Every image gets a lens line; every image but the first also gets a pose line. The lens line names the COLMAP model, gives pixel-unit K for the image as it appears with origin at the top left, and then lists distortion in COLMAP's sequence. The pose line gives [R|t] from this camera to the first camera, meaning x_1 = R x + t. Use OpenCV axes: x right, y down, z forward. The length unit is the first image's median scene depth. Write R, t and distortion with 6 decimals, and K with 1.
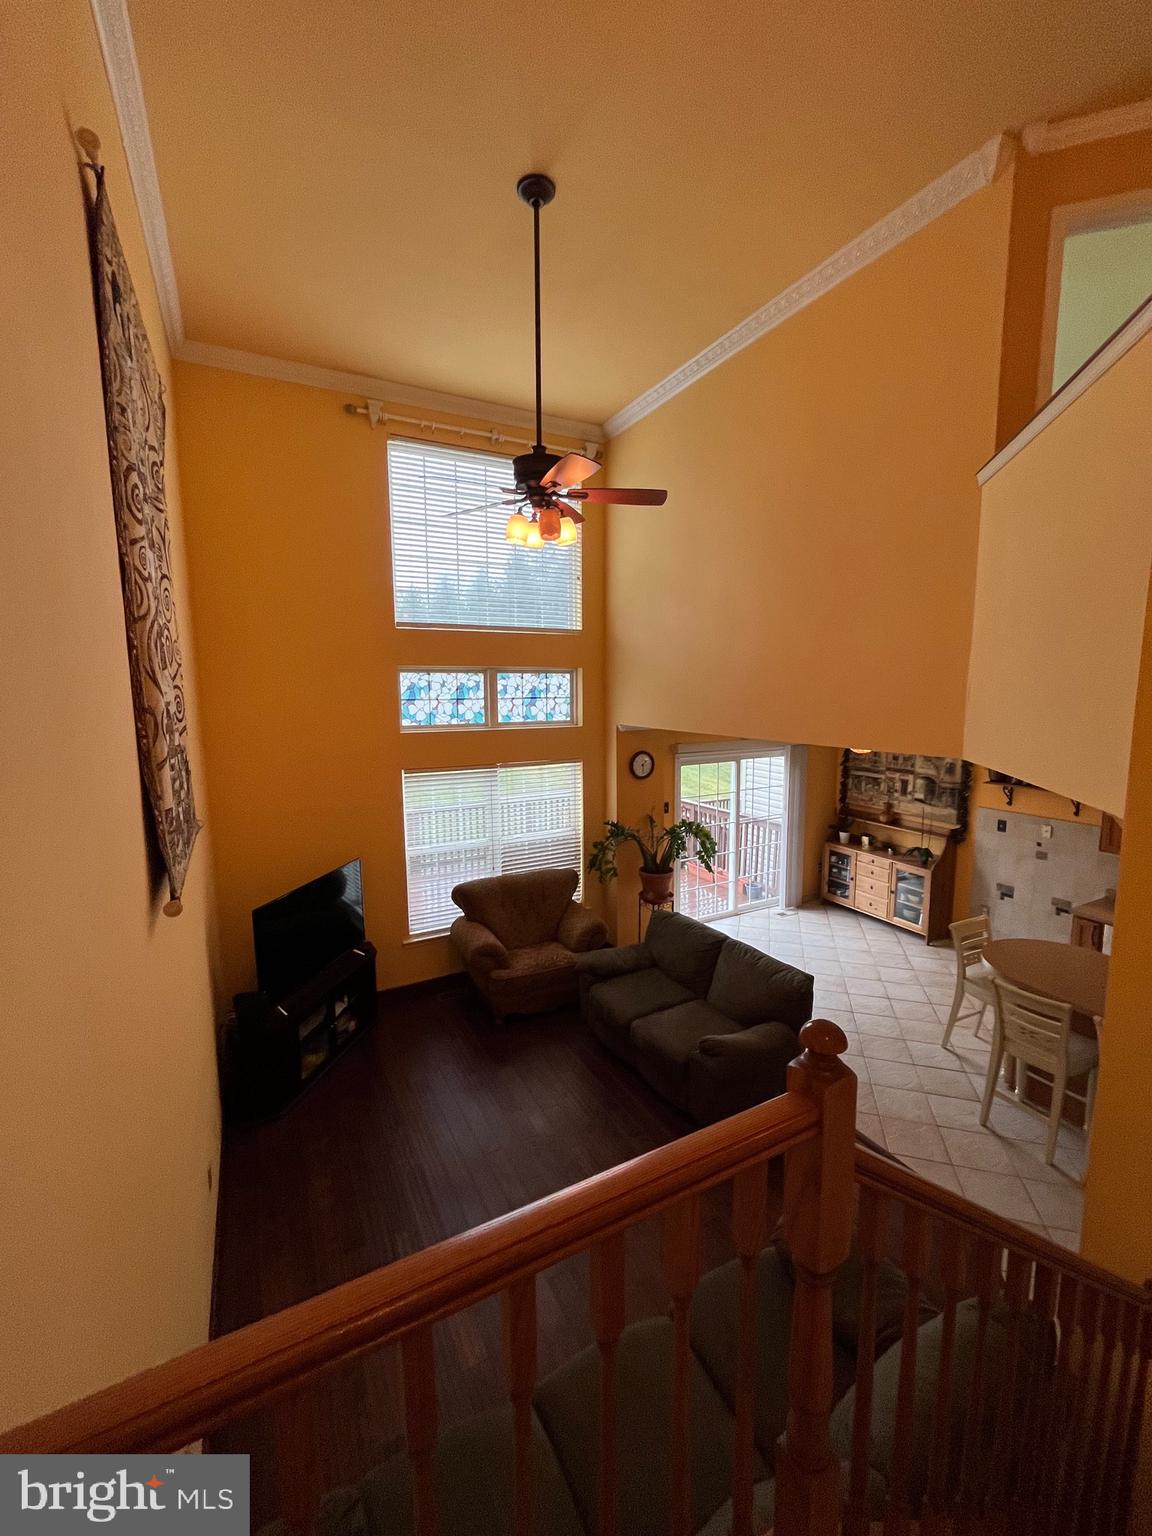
lens RADIAL K [[622.1, 0, 574.6], [0, 622.1, 765.7], [0, 0, 1]] dist [-0.004565, -0.000236]
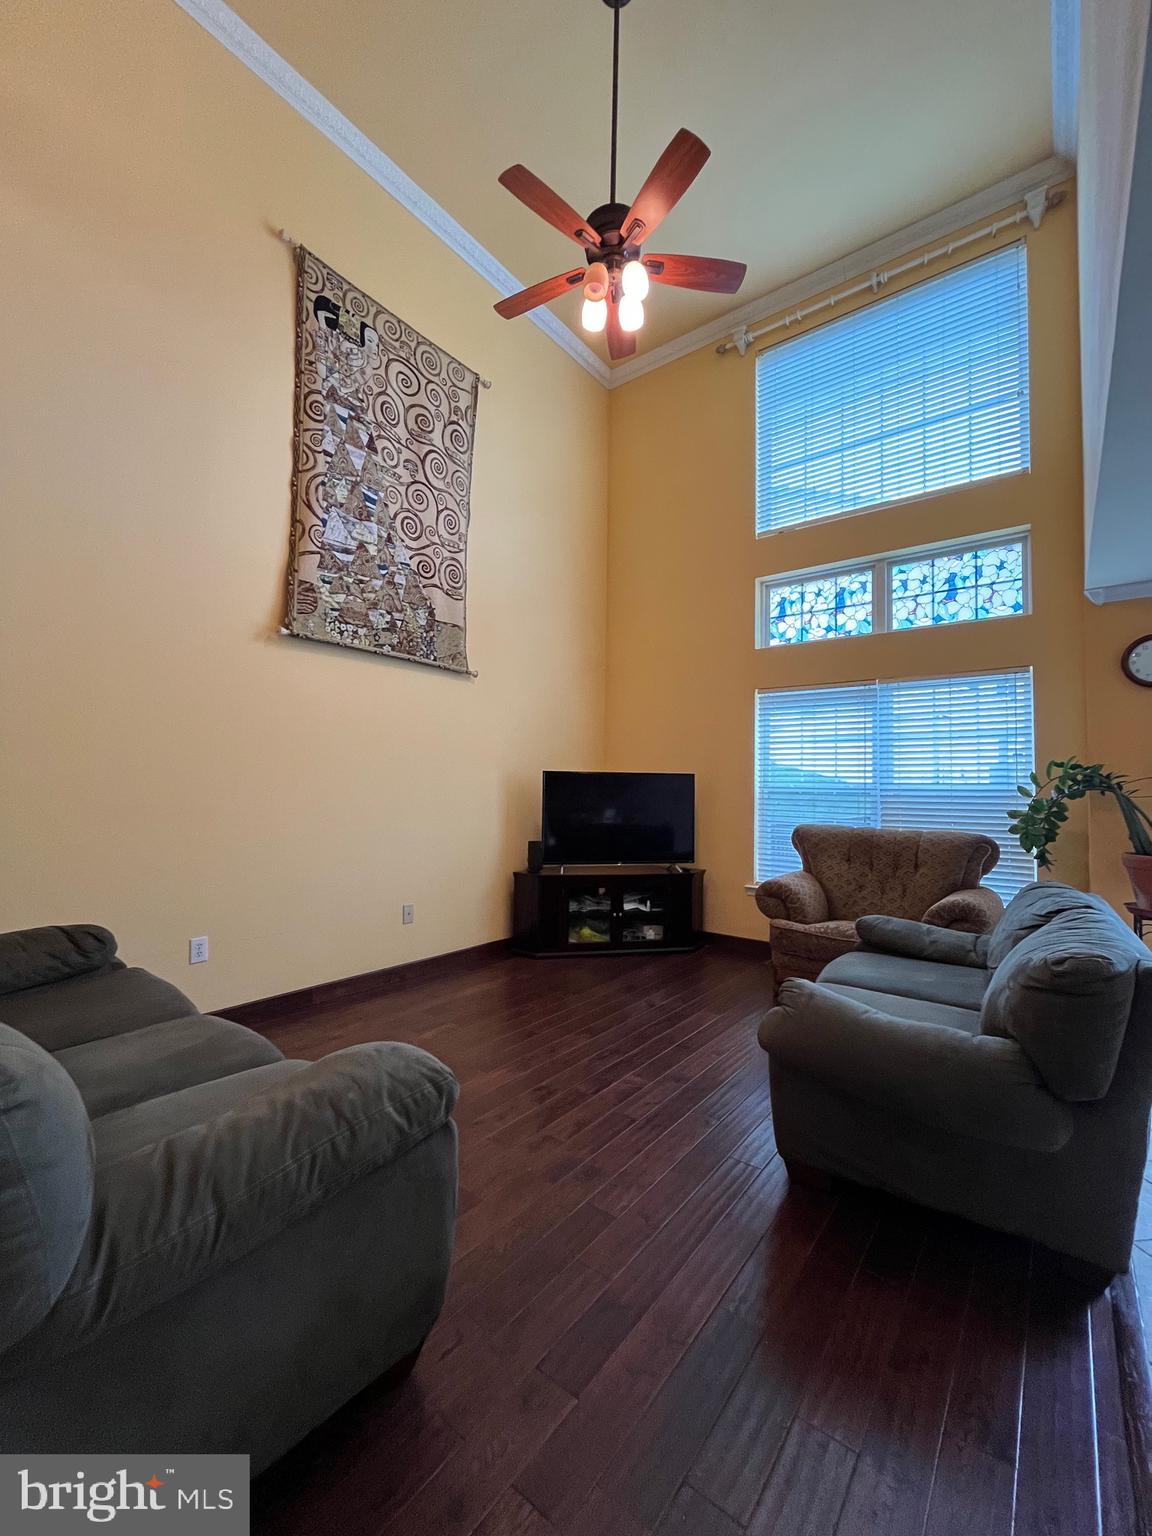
lens RADIAL K [[622.1, 0, 576.7], [0, 622.1, 766.2], [0, 0, 1]] dist [-0.004565, -0.000236]
pose [[0.415042, -0.021911, -0.909538, 0.407354], [-0.137232, 0.986764, -0.086393, 0.214872], [0.899393, 0.160675, 0.406542, 0.379080]]
